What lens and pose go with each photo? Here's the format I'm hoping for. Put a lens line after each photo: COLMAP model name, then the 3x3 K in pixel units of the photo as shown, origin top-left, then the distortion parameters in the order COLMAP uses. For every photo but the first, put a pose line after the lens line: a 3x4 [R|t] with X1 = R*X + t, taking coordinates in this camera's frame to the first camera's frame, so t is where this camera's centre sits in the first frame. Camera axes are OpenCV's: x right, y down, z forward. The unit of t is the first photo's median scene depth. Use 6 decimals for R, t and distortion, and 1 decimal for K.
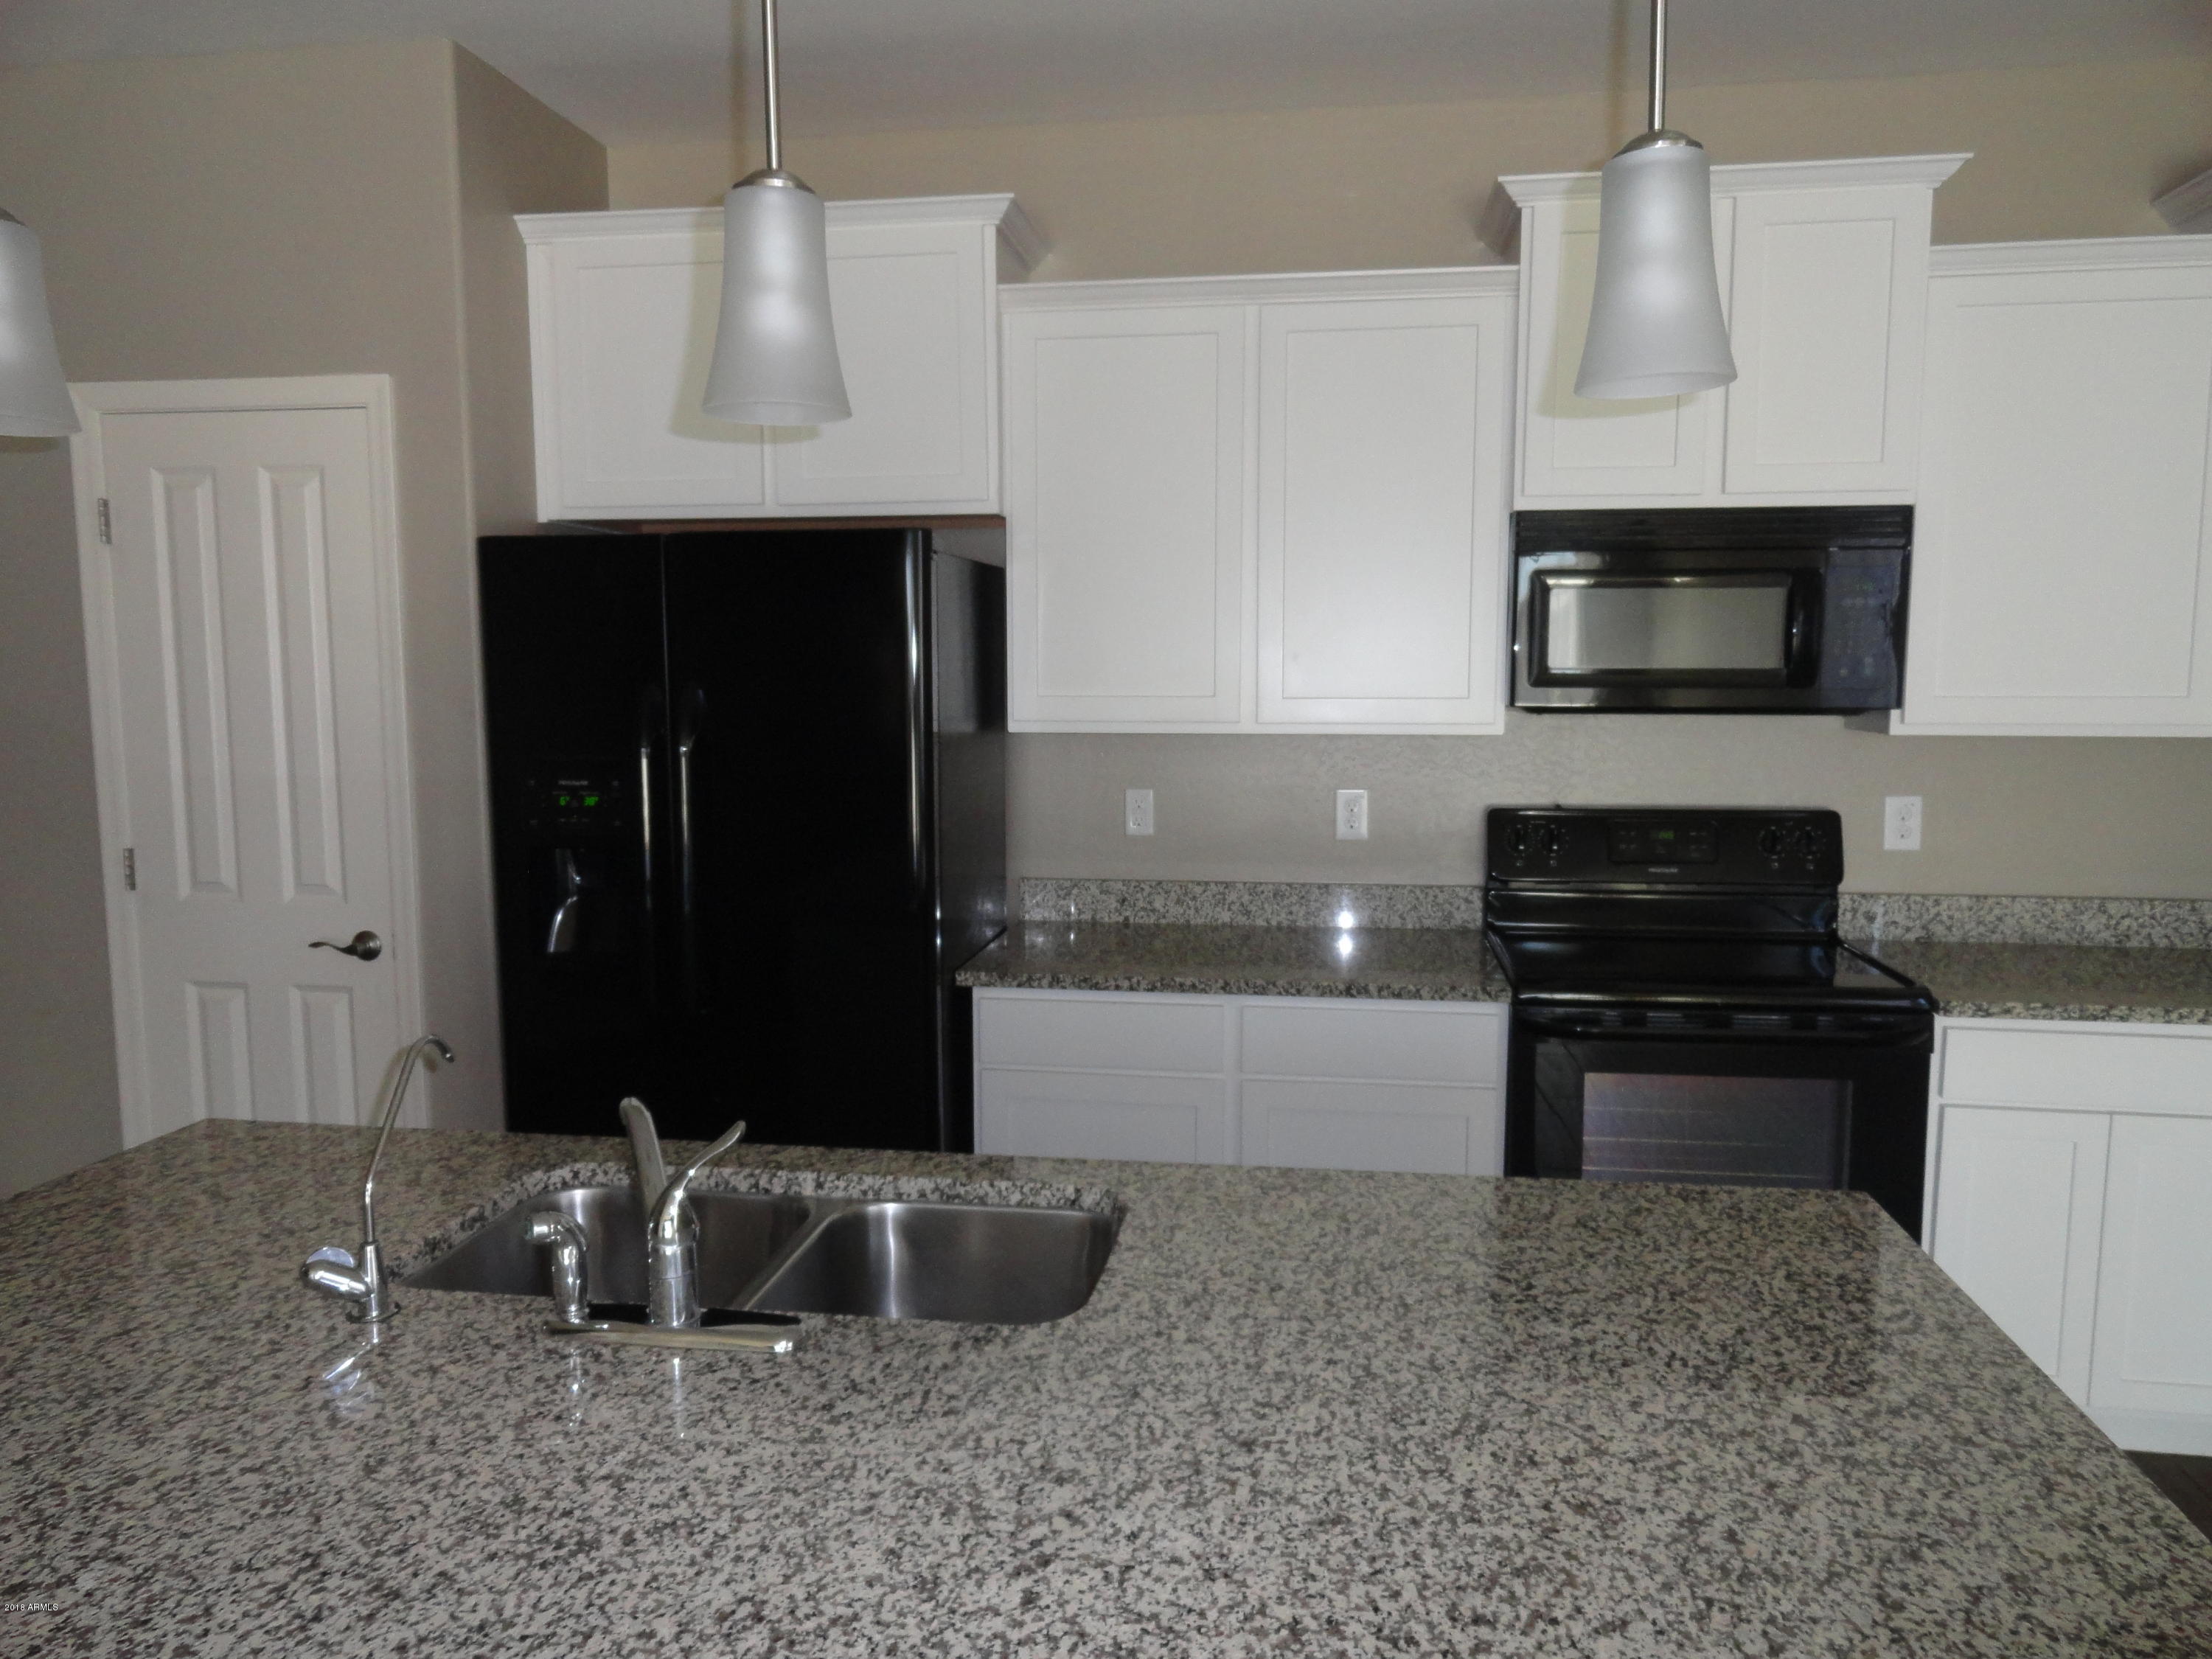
lens RADIAL K [[1519.1, 0, 1113.2], [0, 1519.1, 825.0], [0, 0, 1]] dist [-0.003761, 0.003794]
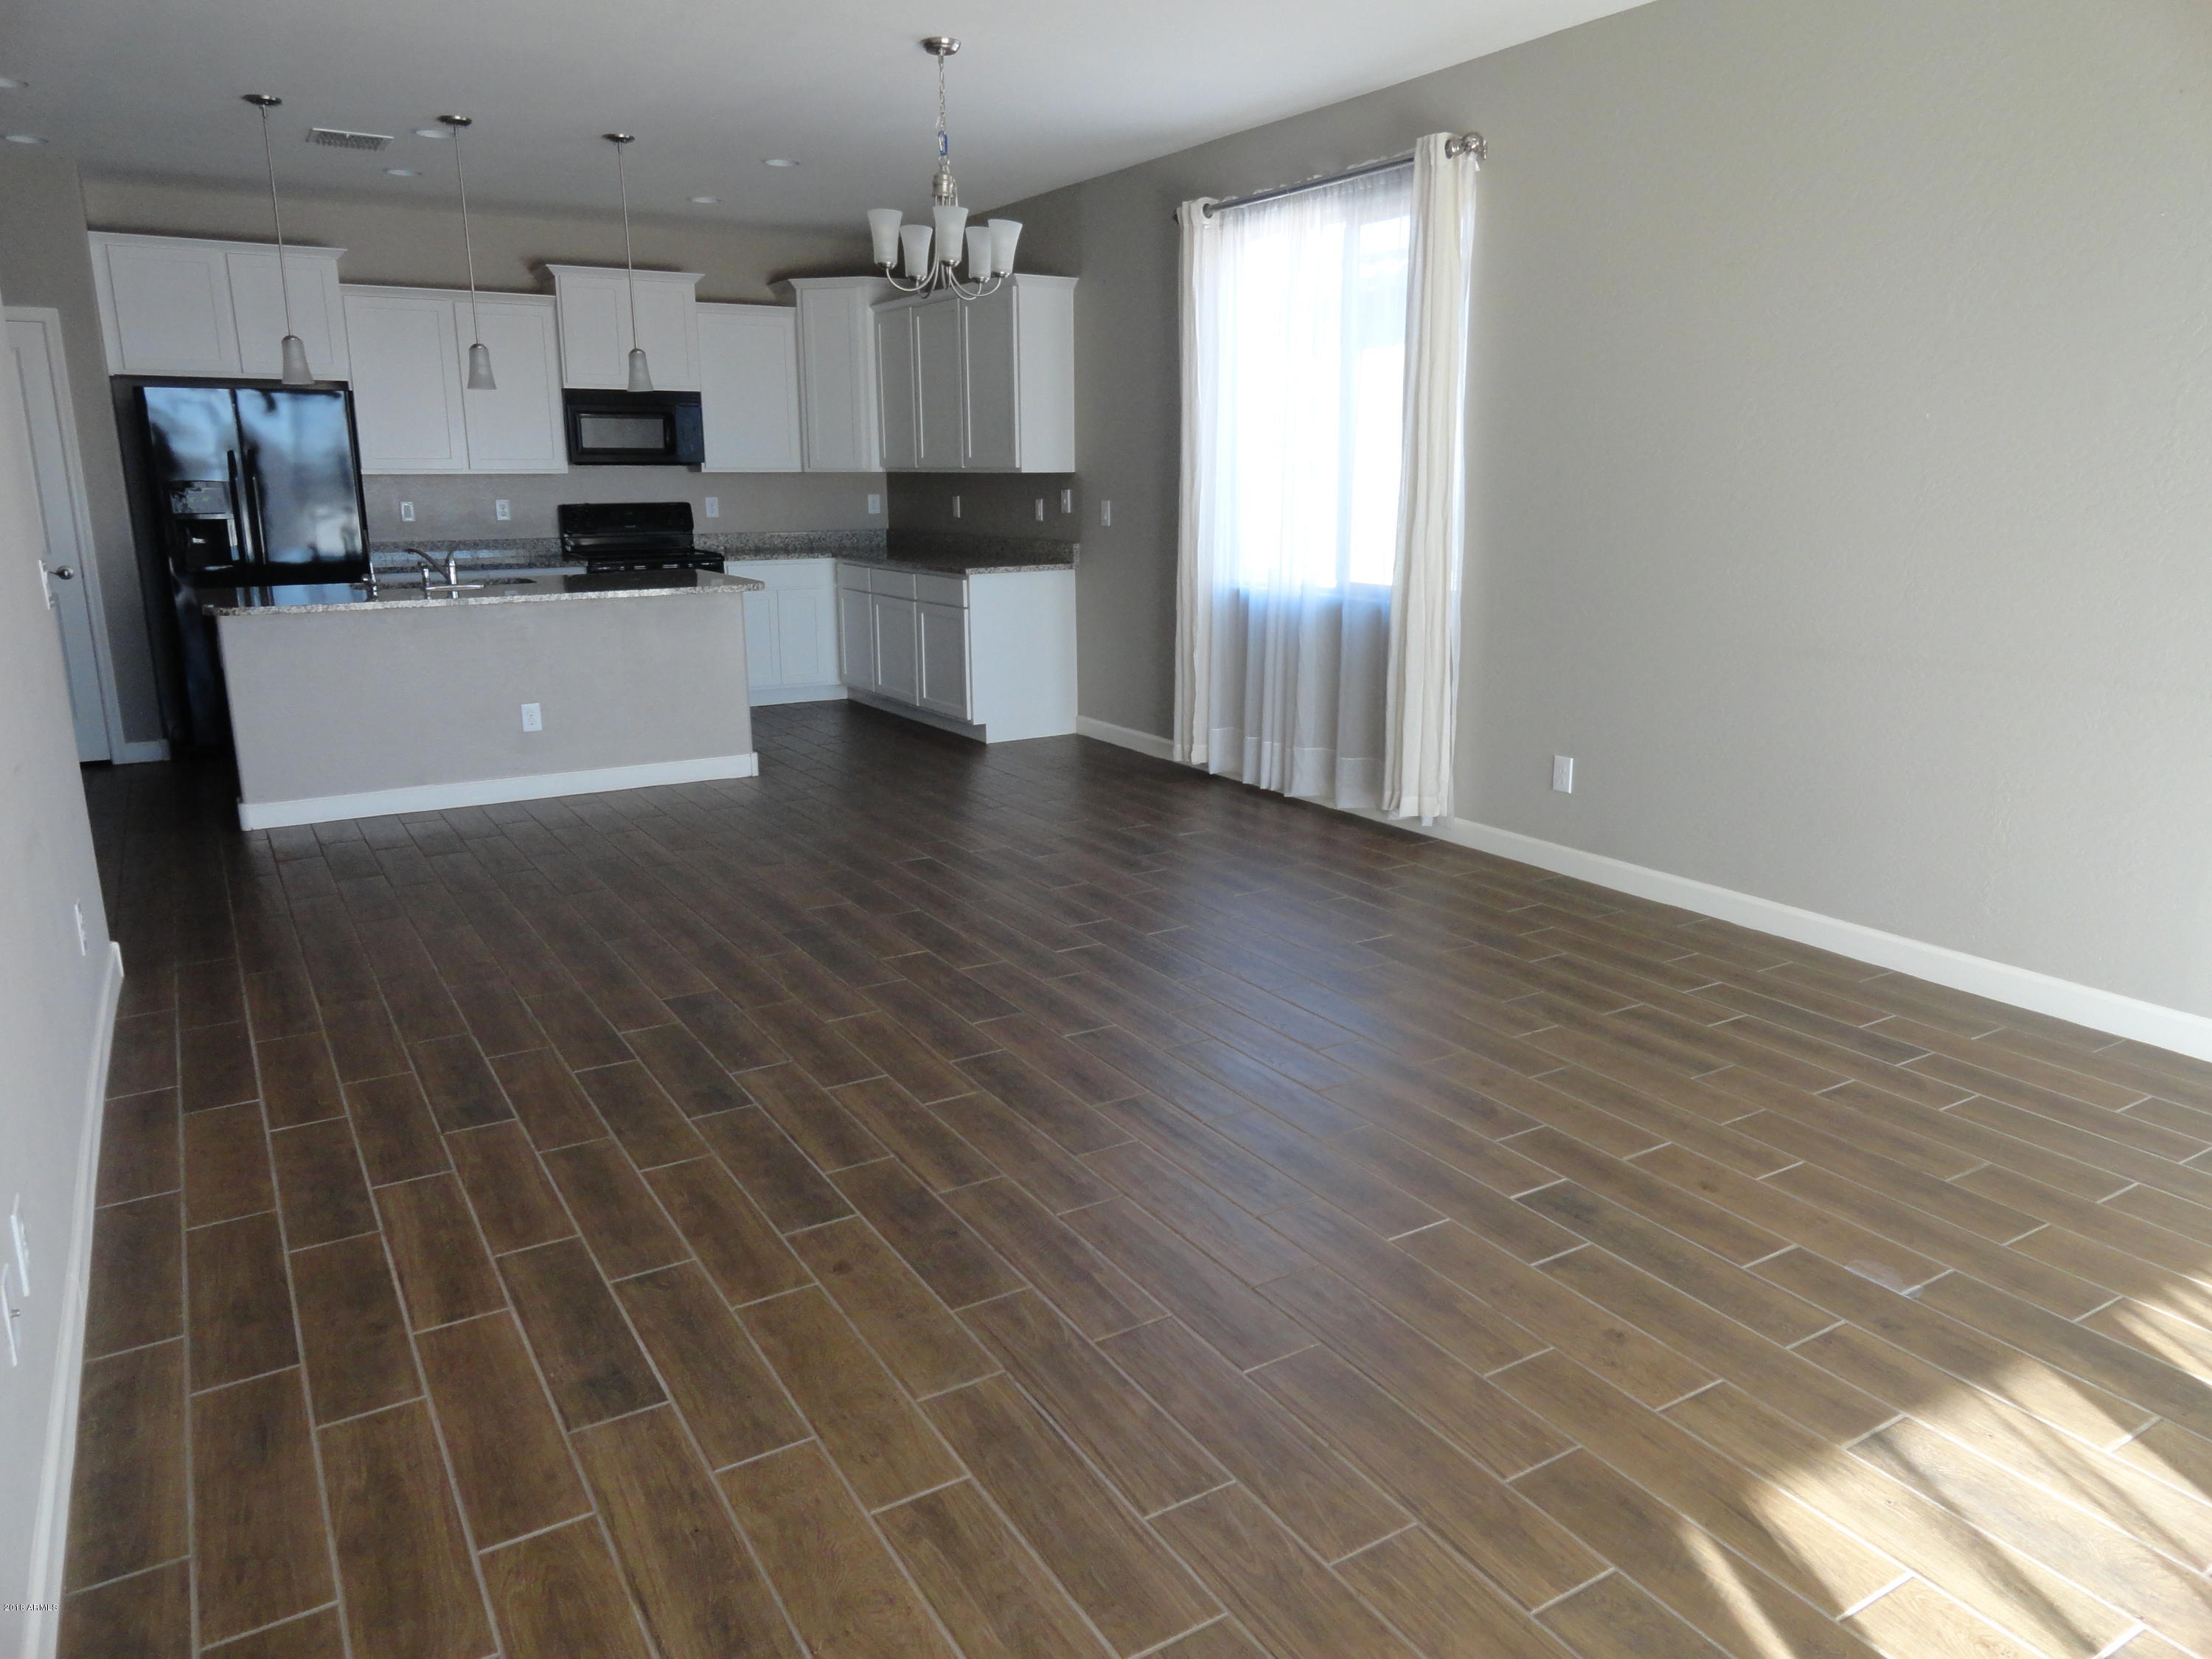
lens RADIAL K [[1508.2, 0, 1106.0], [0, 1508.2, 829.5], [0, 0, 1]] dist [-0.004334, 0.002778]
pose [[0.768496, -0.148588, 0.622362, -0.779777], [0.068363, 0.986163, 0.151030, 0.228635], [-0.636192, -0.073520, 0.768020, -1.732064]]
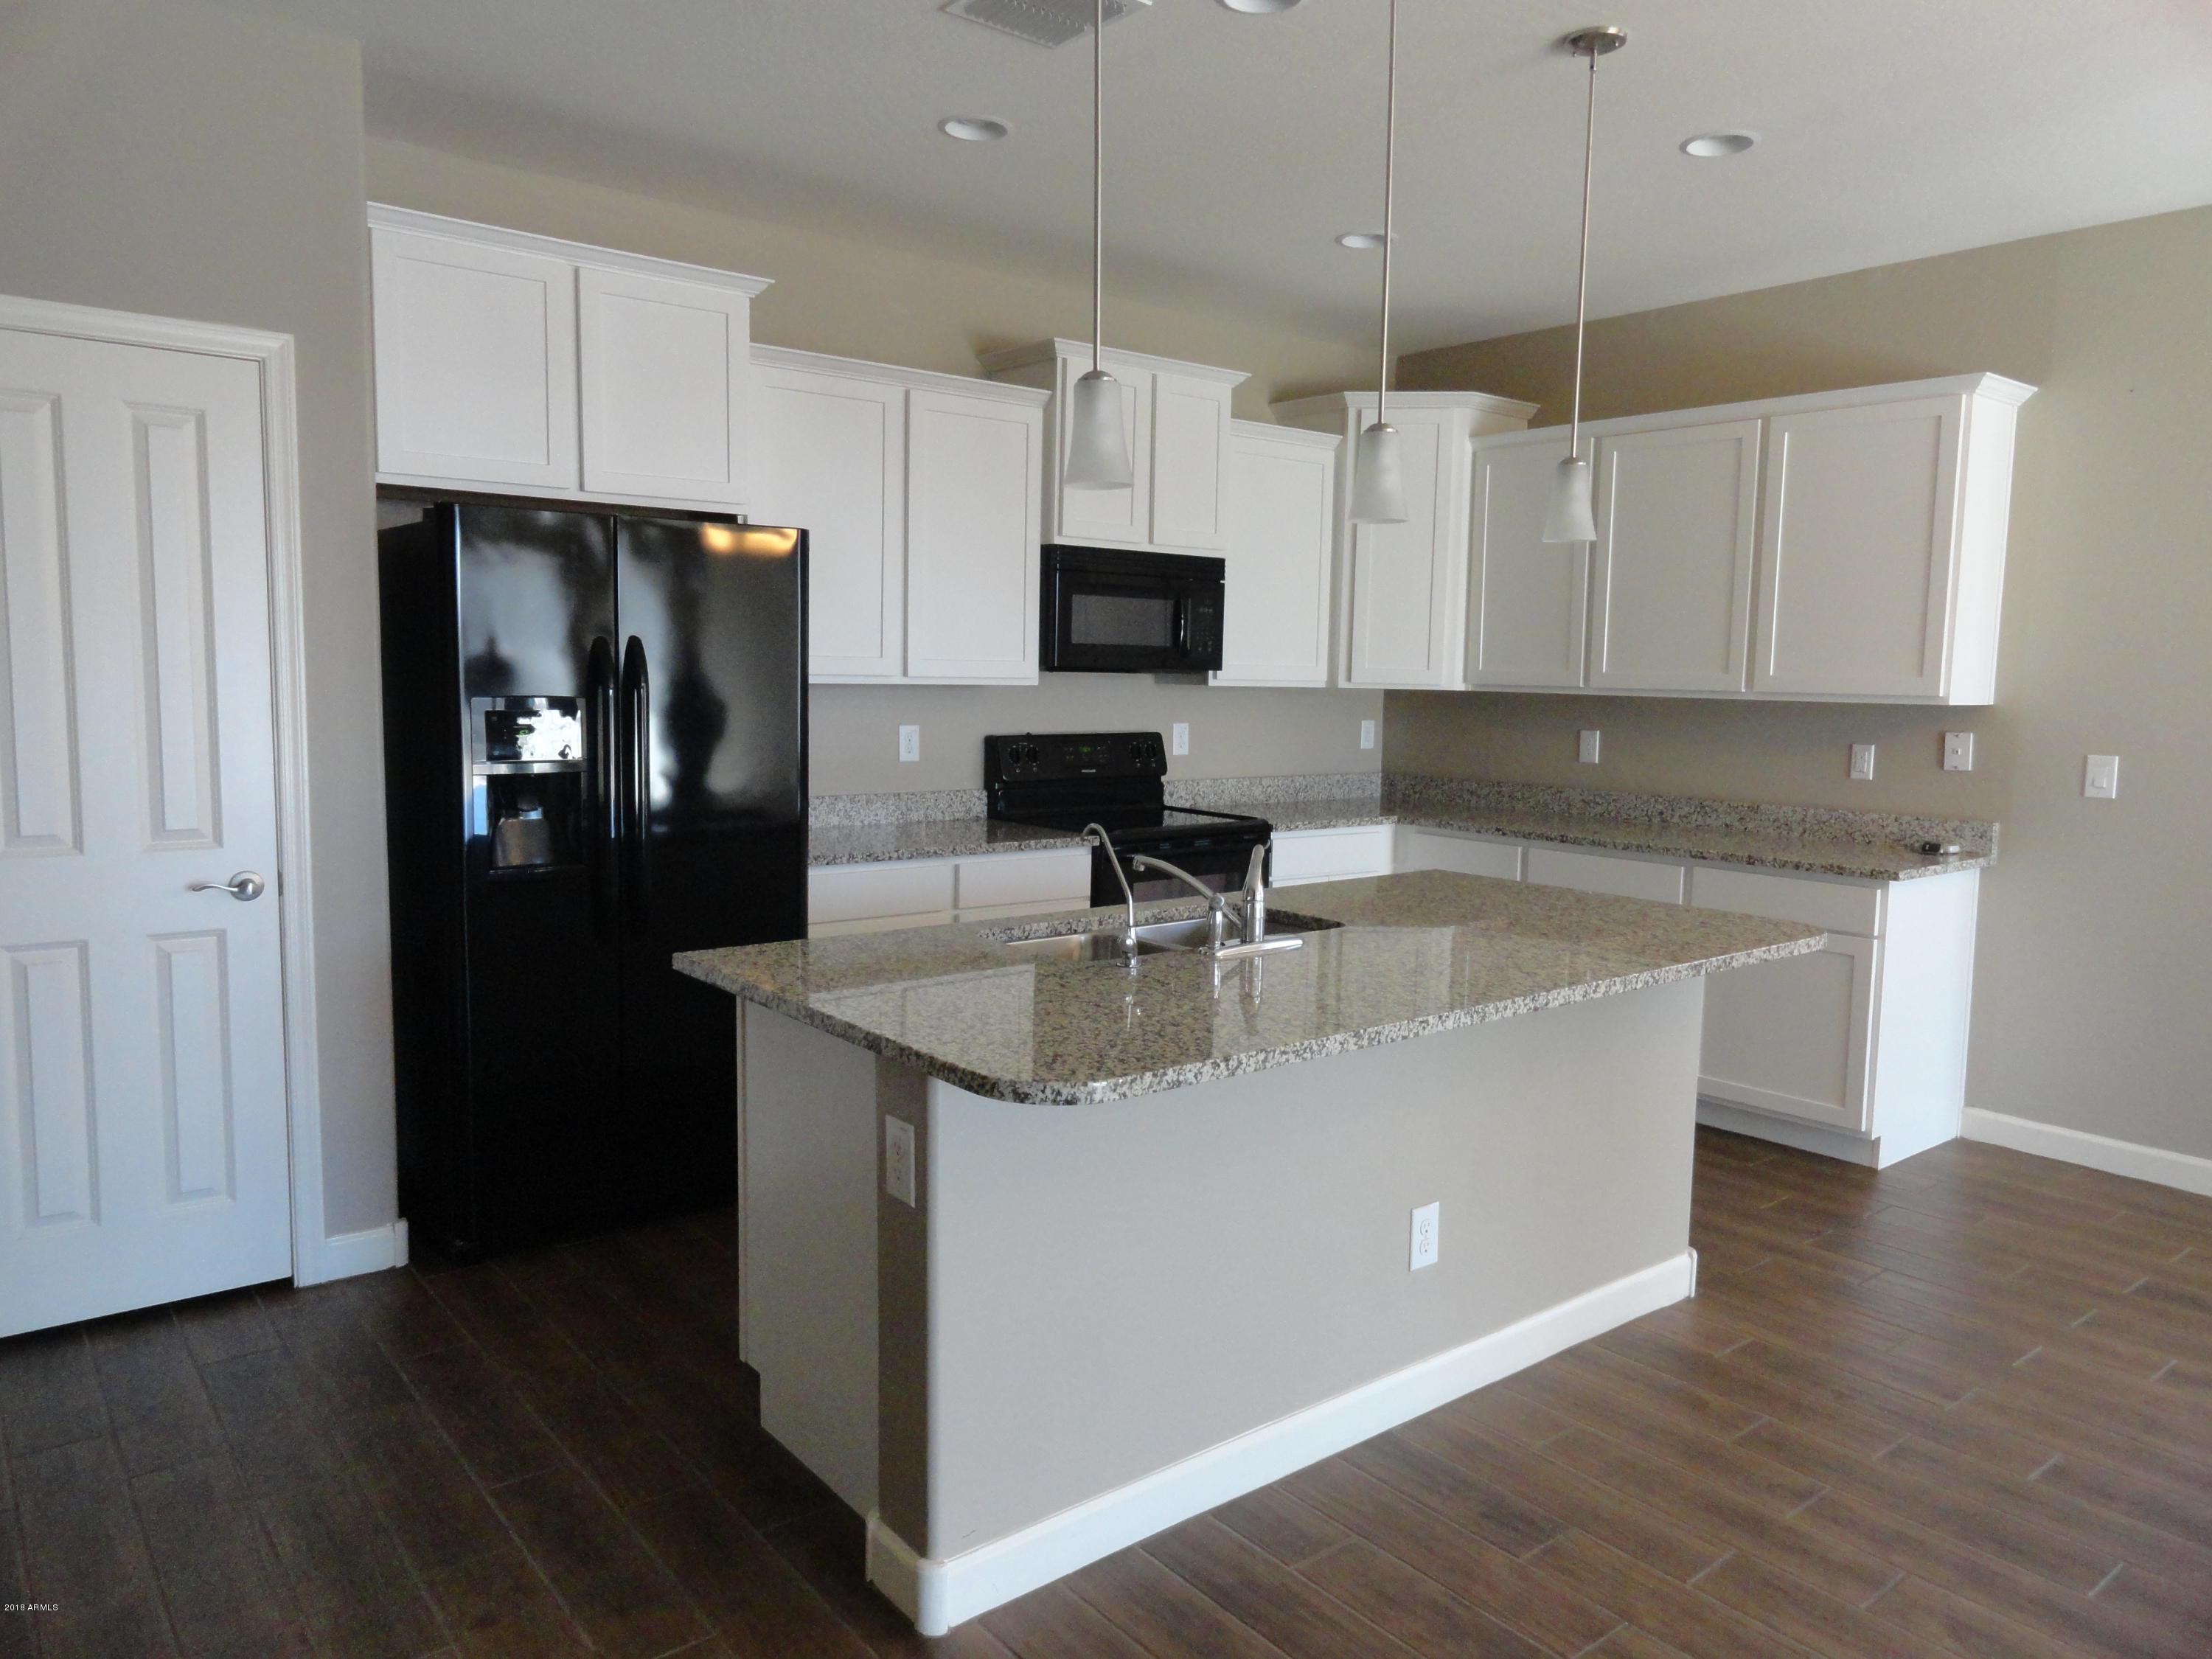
lens RADIAL K [[1512.8, 0, 1101.0], [0, 1512.8, 833.4], [0, 0, 1]] dist [-0.006670, 0.021482]
pose [[0.680583, -0.064602, 0.729818, -0.875169], [0.056832, 0.997759, 0.035321, 0.042946], [-0.730464, 0.017438, 0.682729, -0.117986]]
